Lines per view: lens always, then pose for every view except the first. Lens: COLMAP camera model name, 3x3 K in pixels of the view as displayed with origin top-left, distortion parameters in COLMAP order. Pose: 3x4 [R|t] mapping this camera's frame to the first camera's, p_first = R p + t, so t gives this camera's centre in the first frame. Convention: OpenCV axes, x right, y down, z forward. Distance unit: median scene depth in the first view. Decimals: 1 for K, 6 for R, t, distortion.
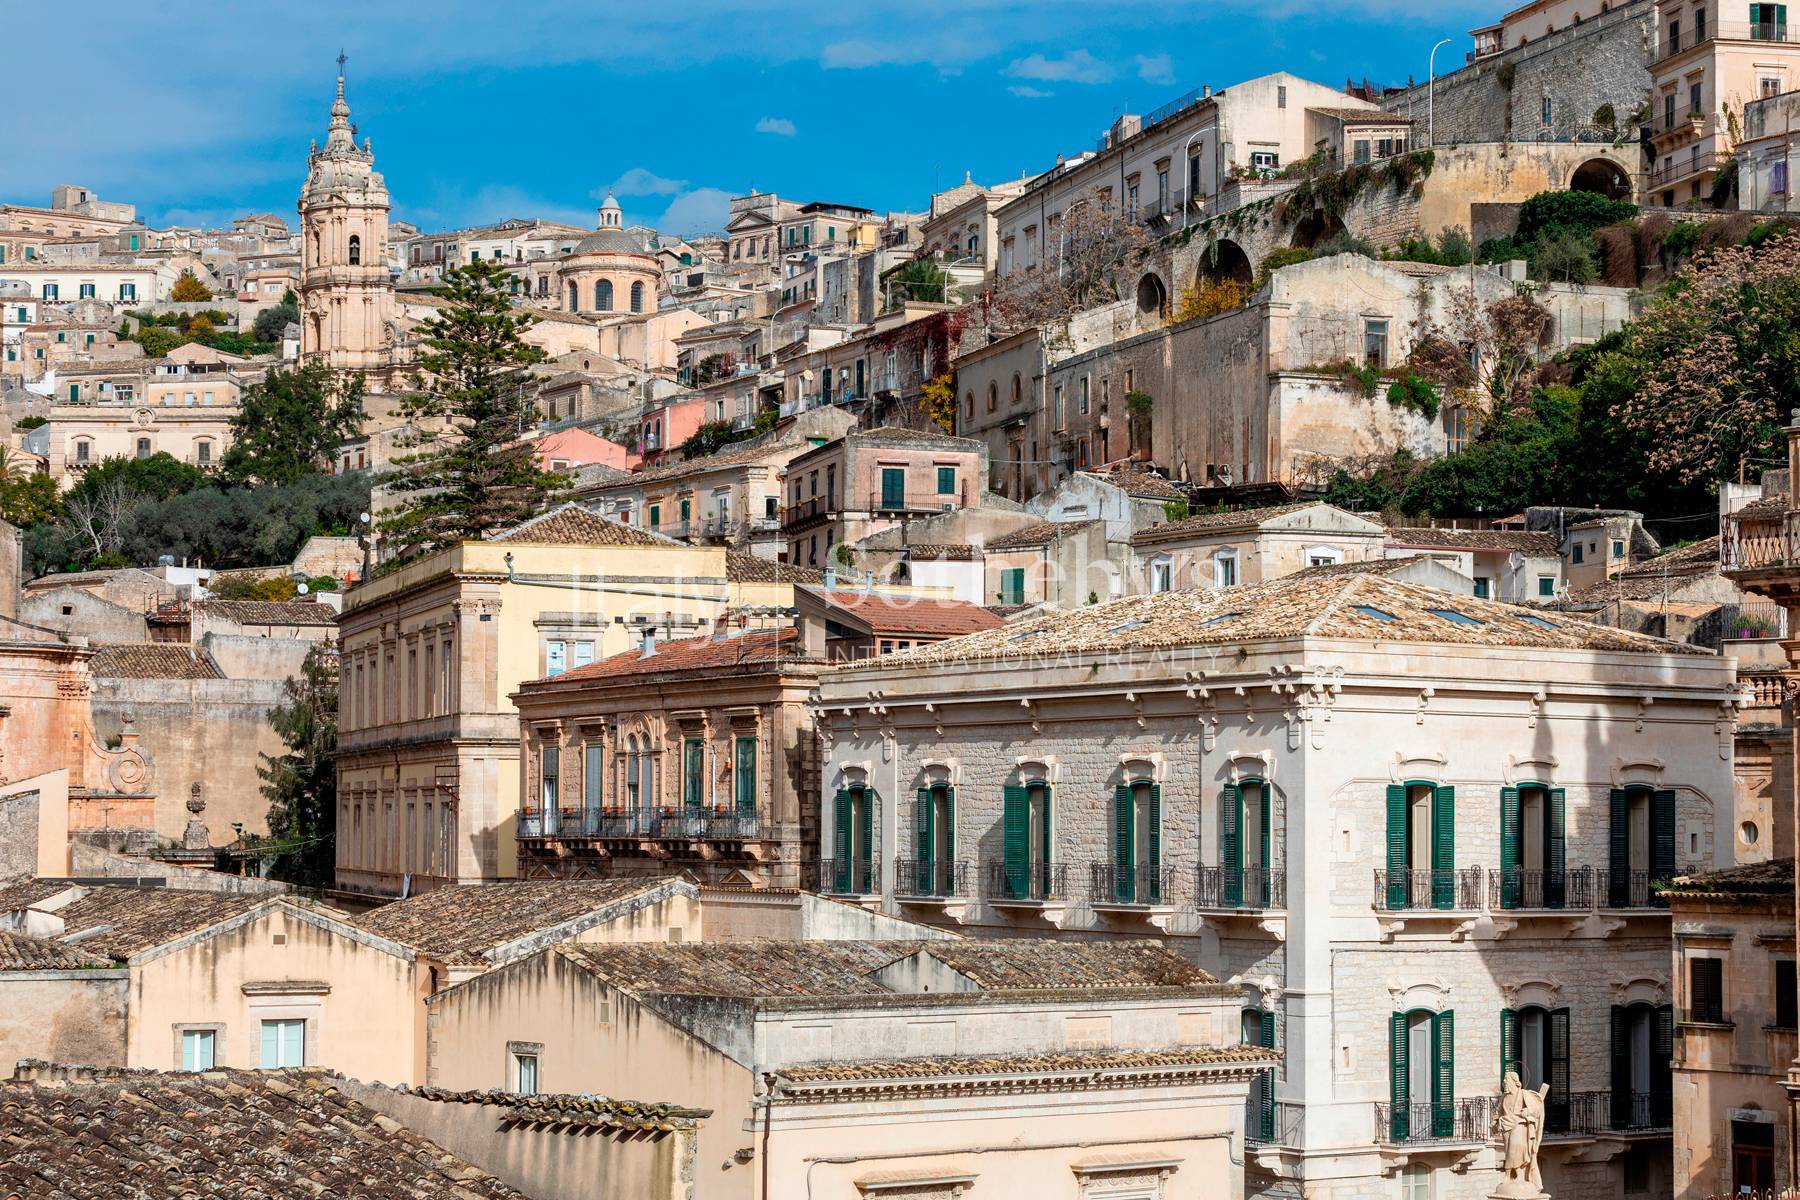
lens RADIAL K [[3989.2, 0, 883.4], [0, 3989.2, 633.1], [0, 0, 1]] dist [0.032575, 0.000000]
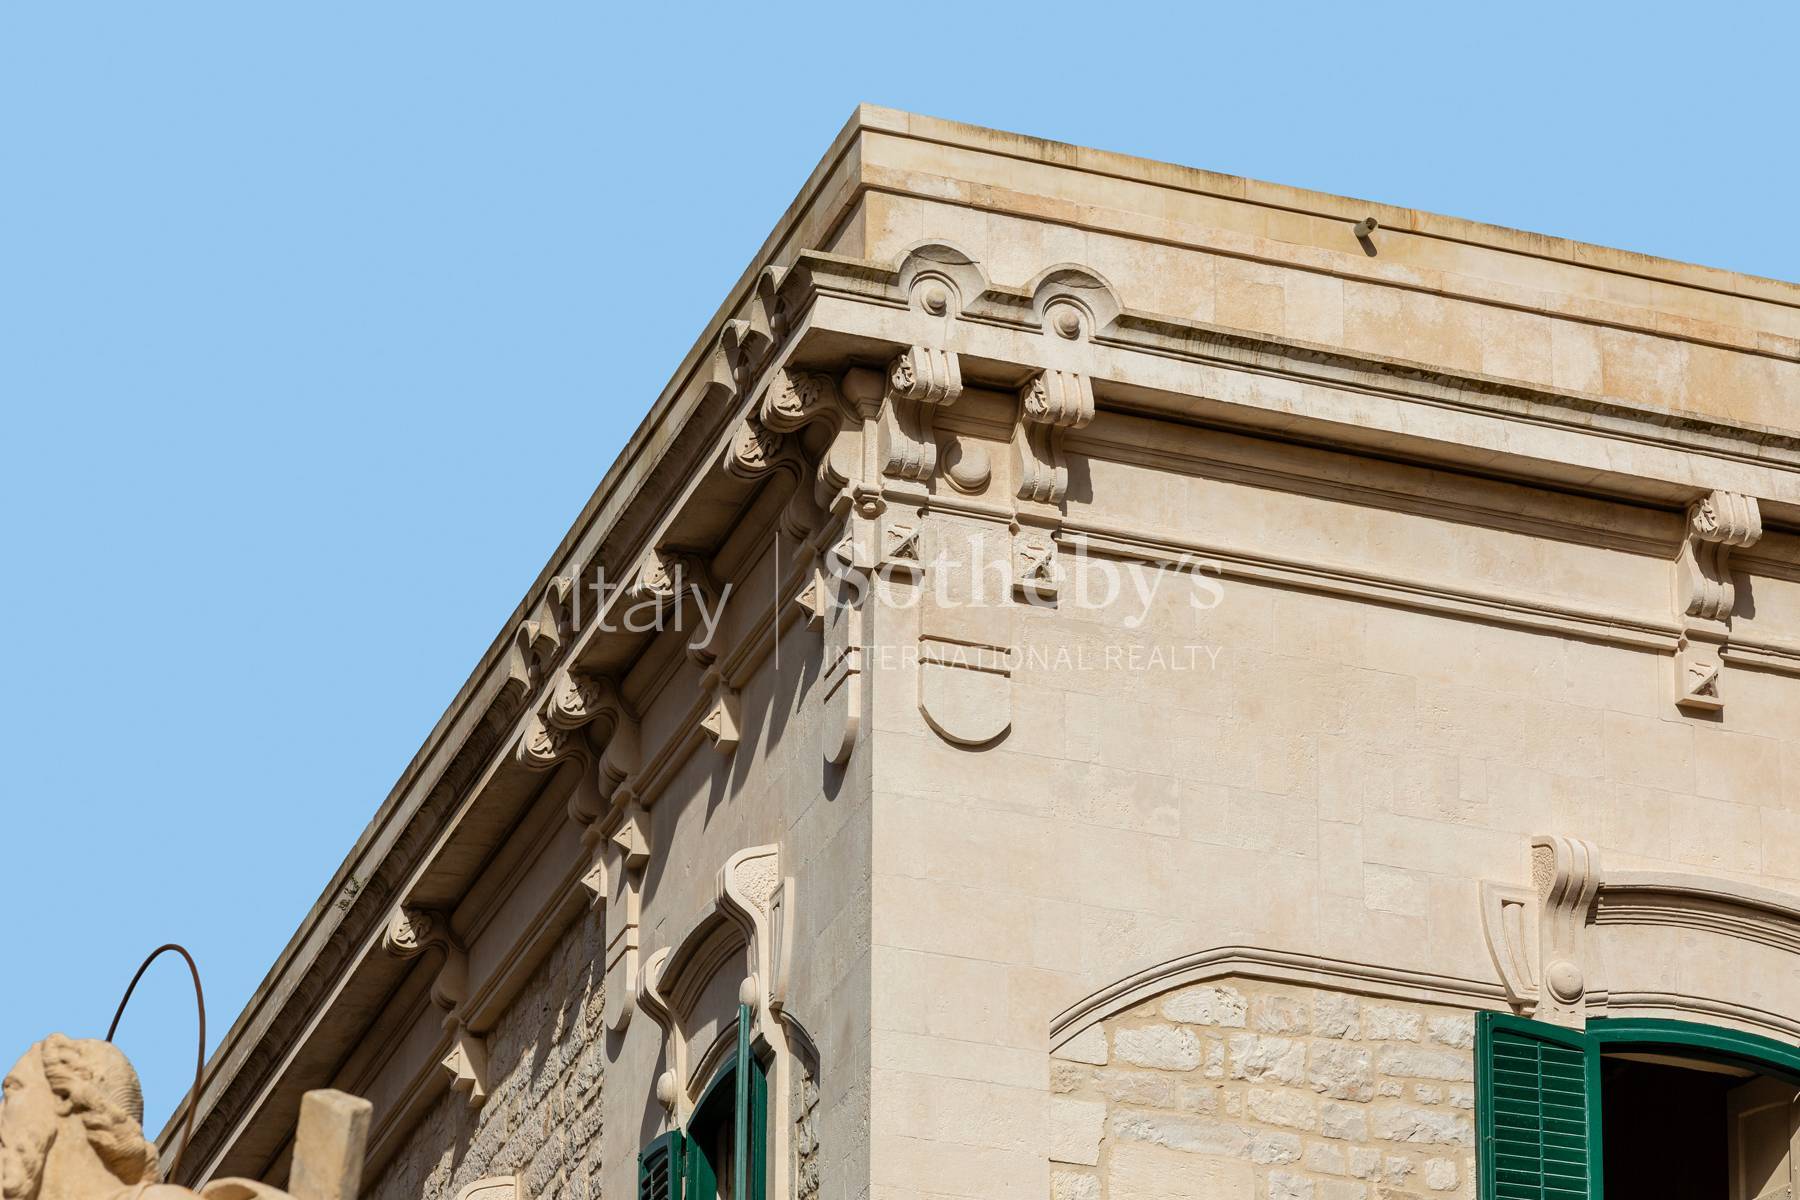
lens RADIAL K [[8399.3, 0, 899.5], [0, 8399.3, 595.9], [0, 0, 1]] dist [0.644654, 0.000000]
pose [[0.976111, -0.069311, -0.205919, 0.178994], [0.008046, 0.958633, -0.284530, 0.124001], [0.217122, 0.276076, 0.936291, 0.656003]]
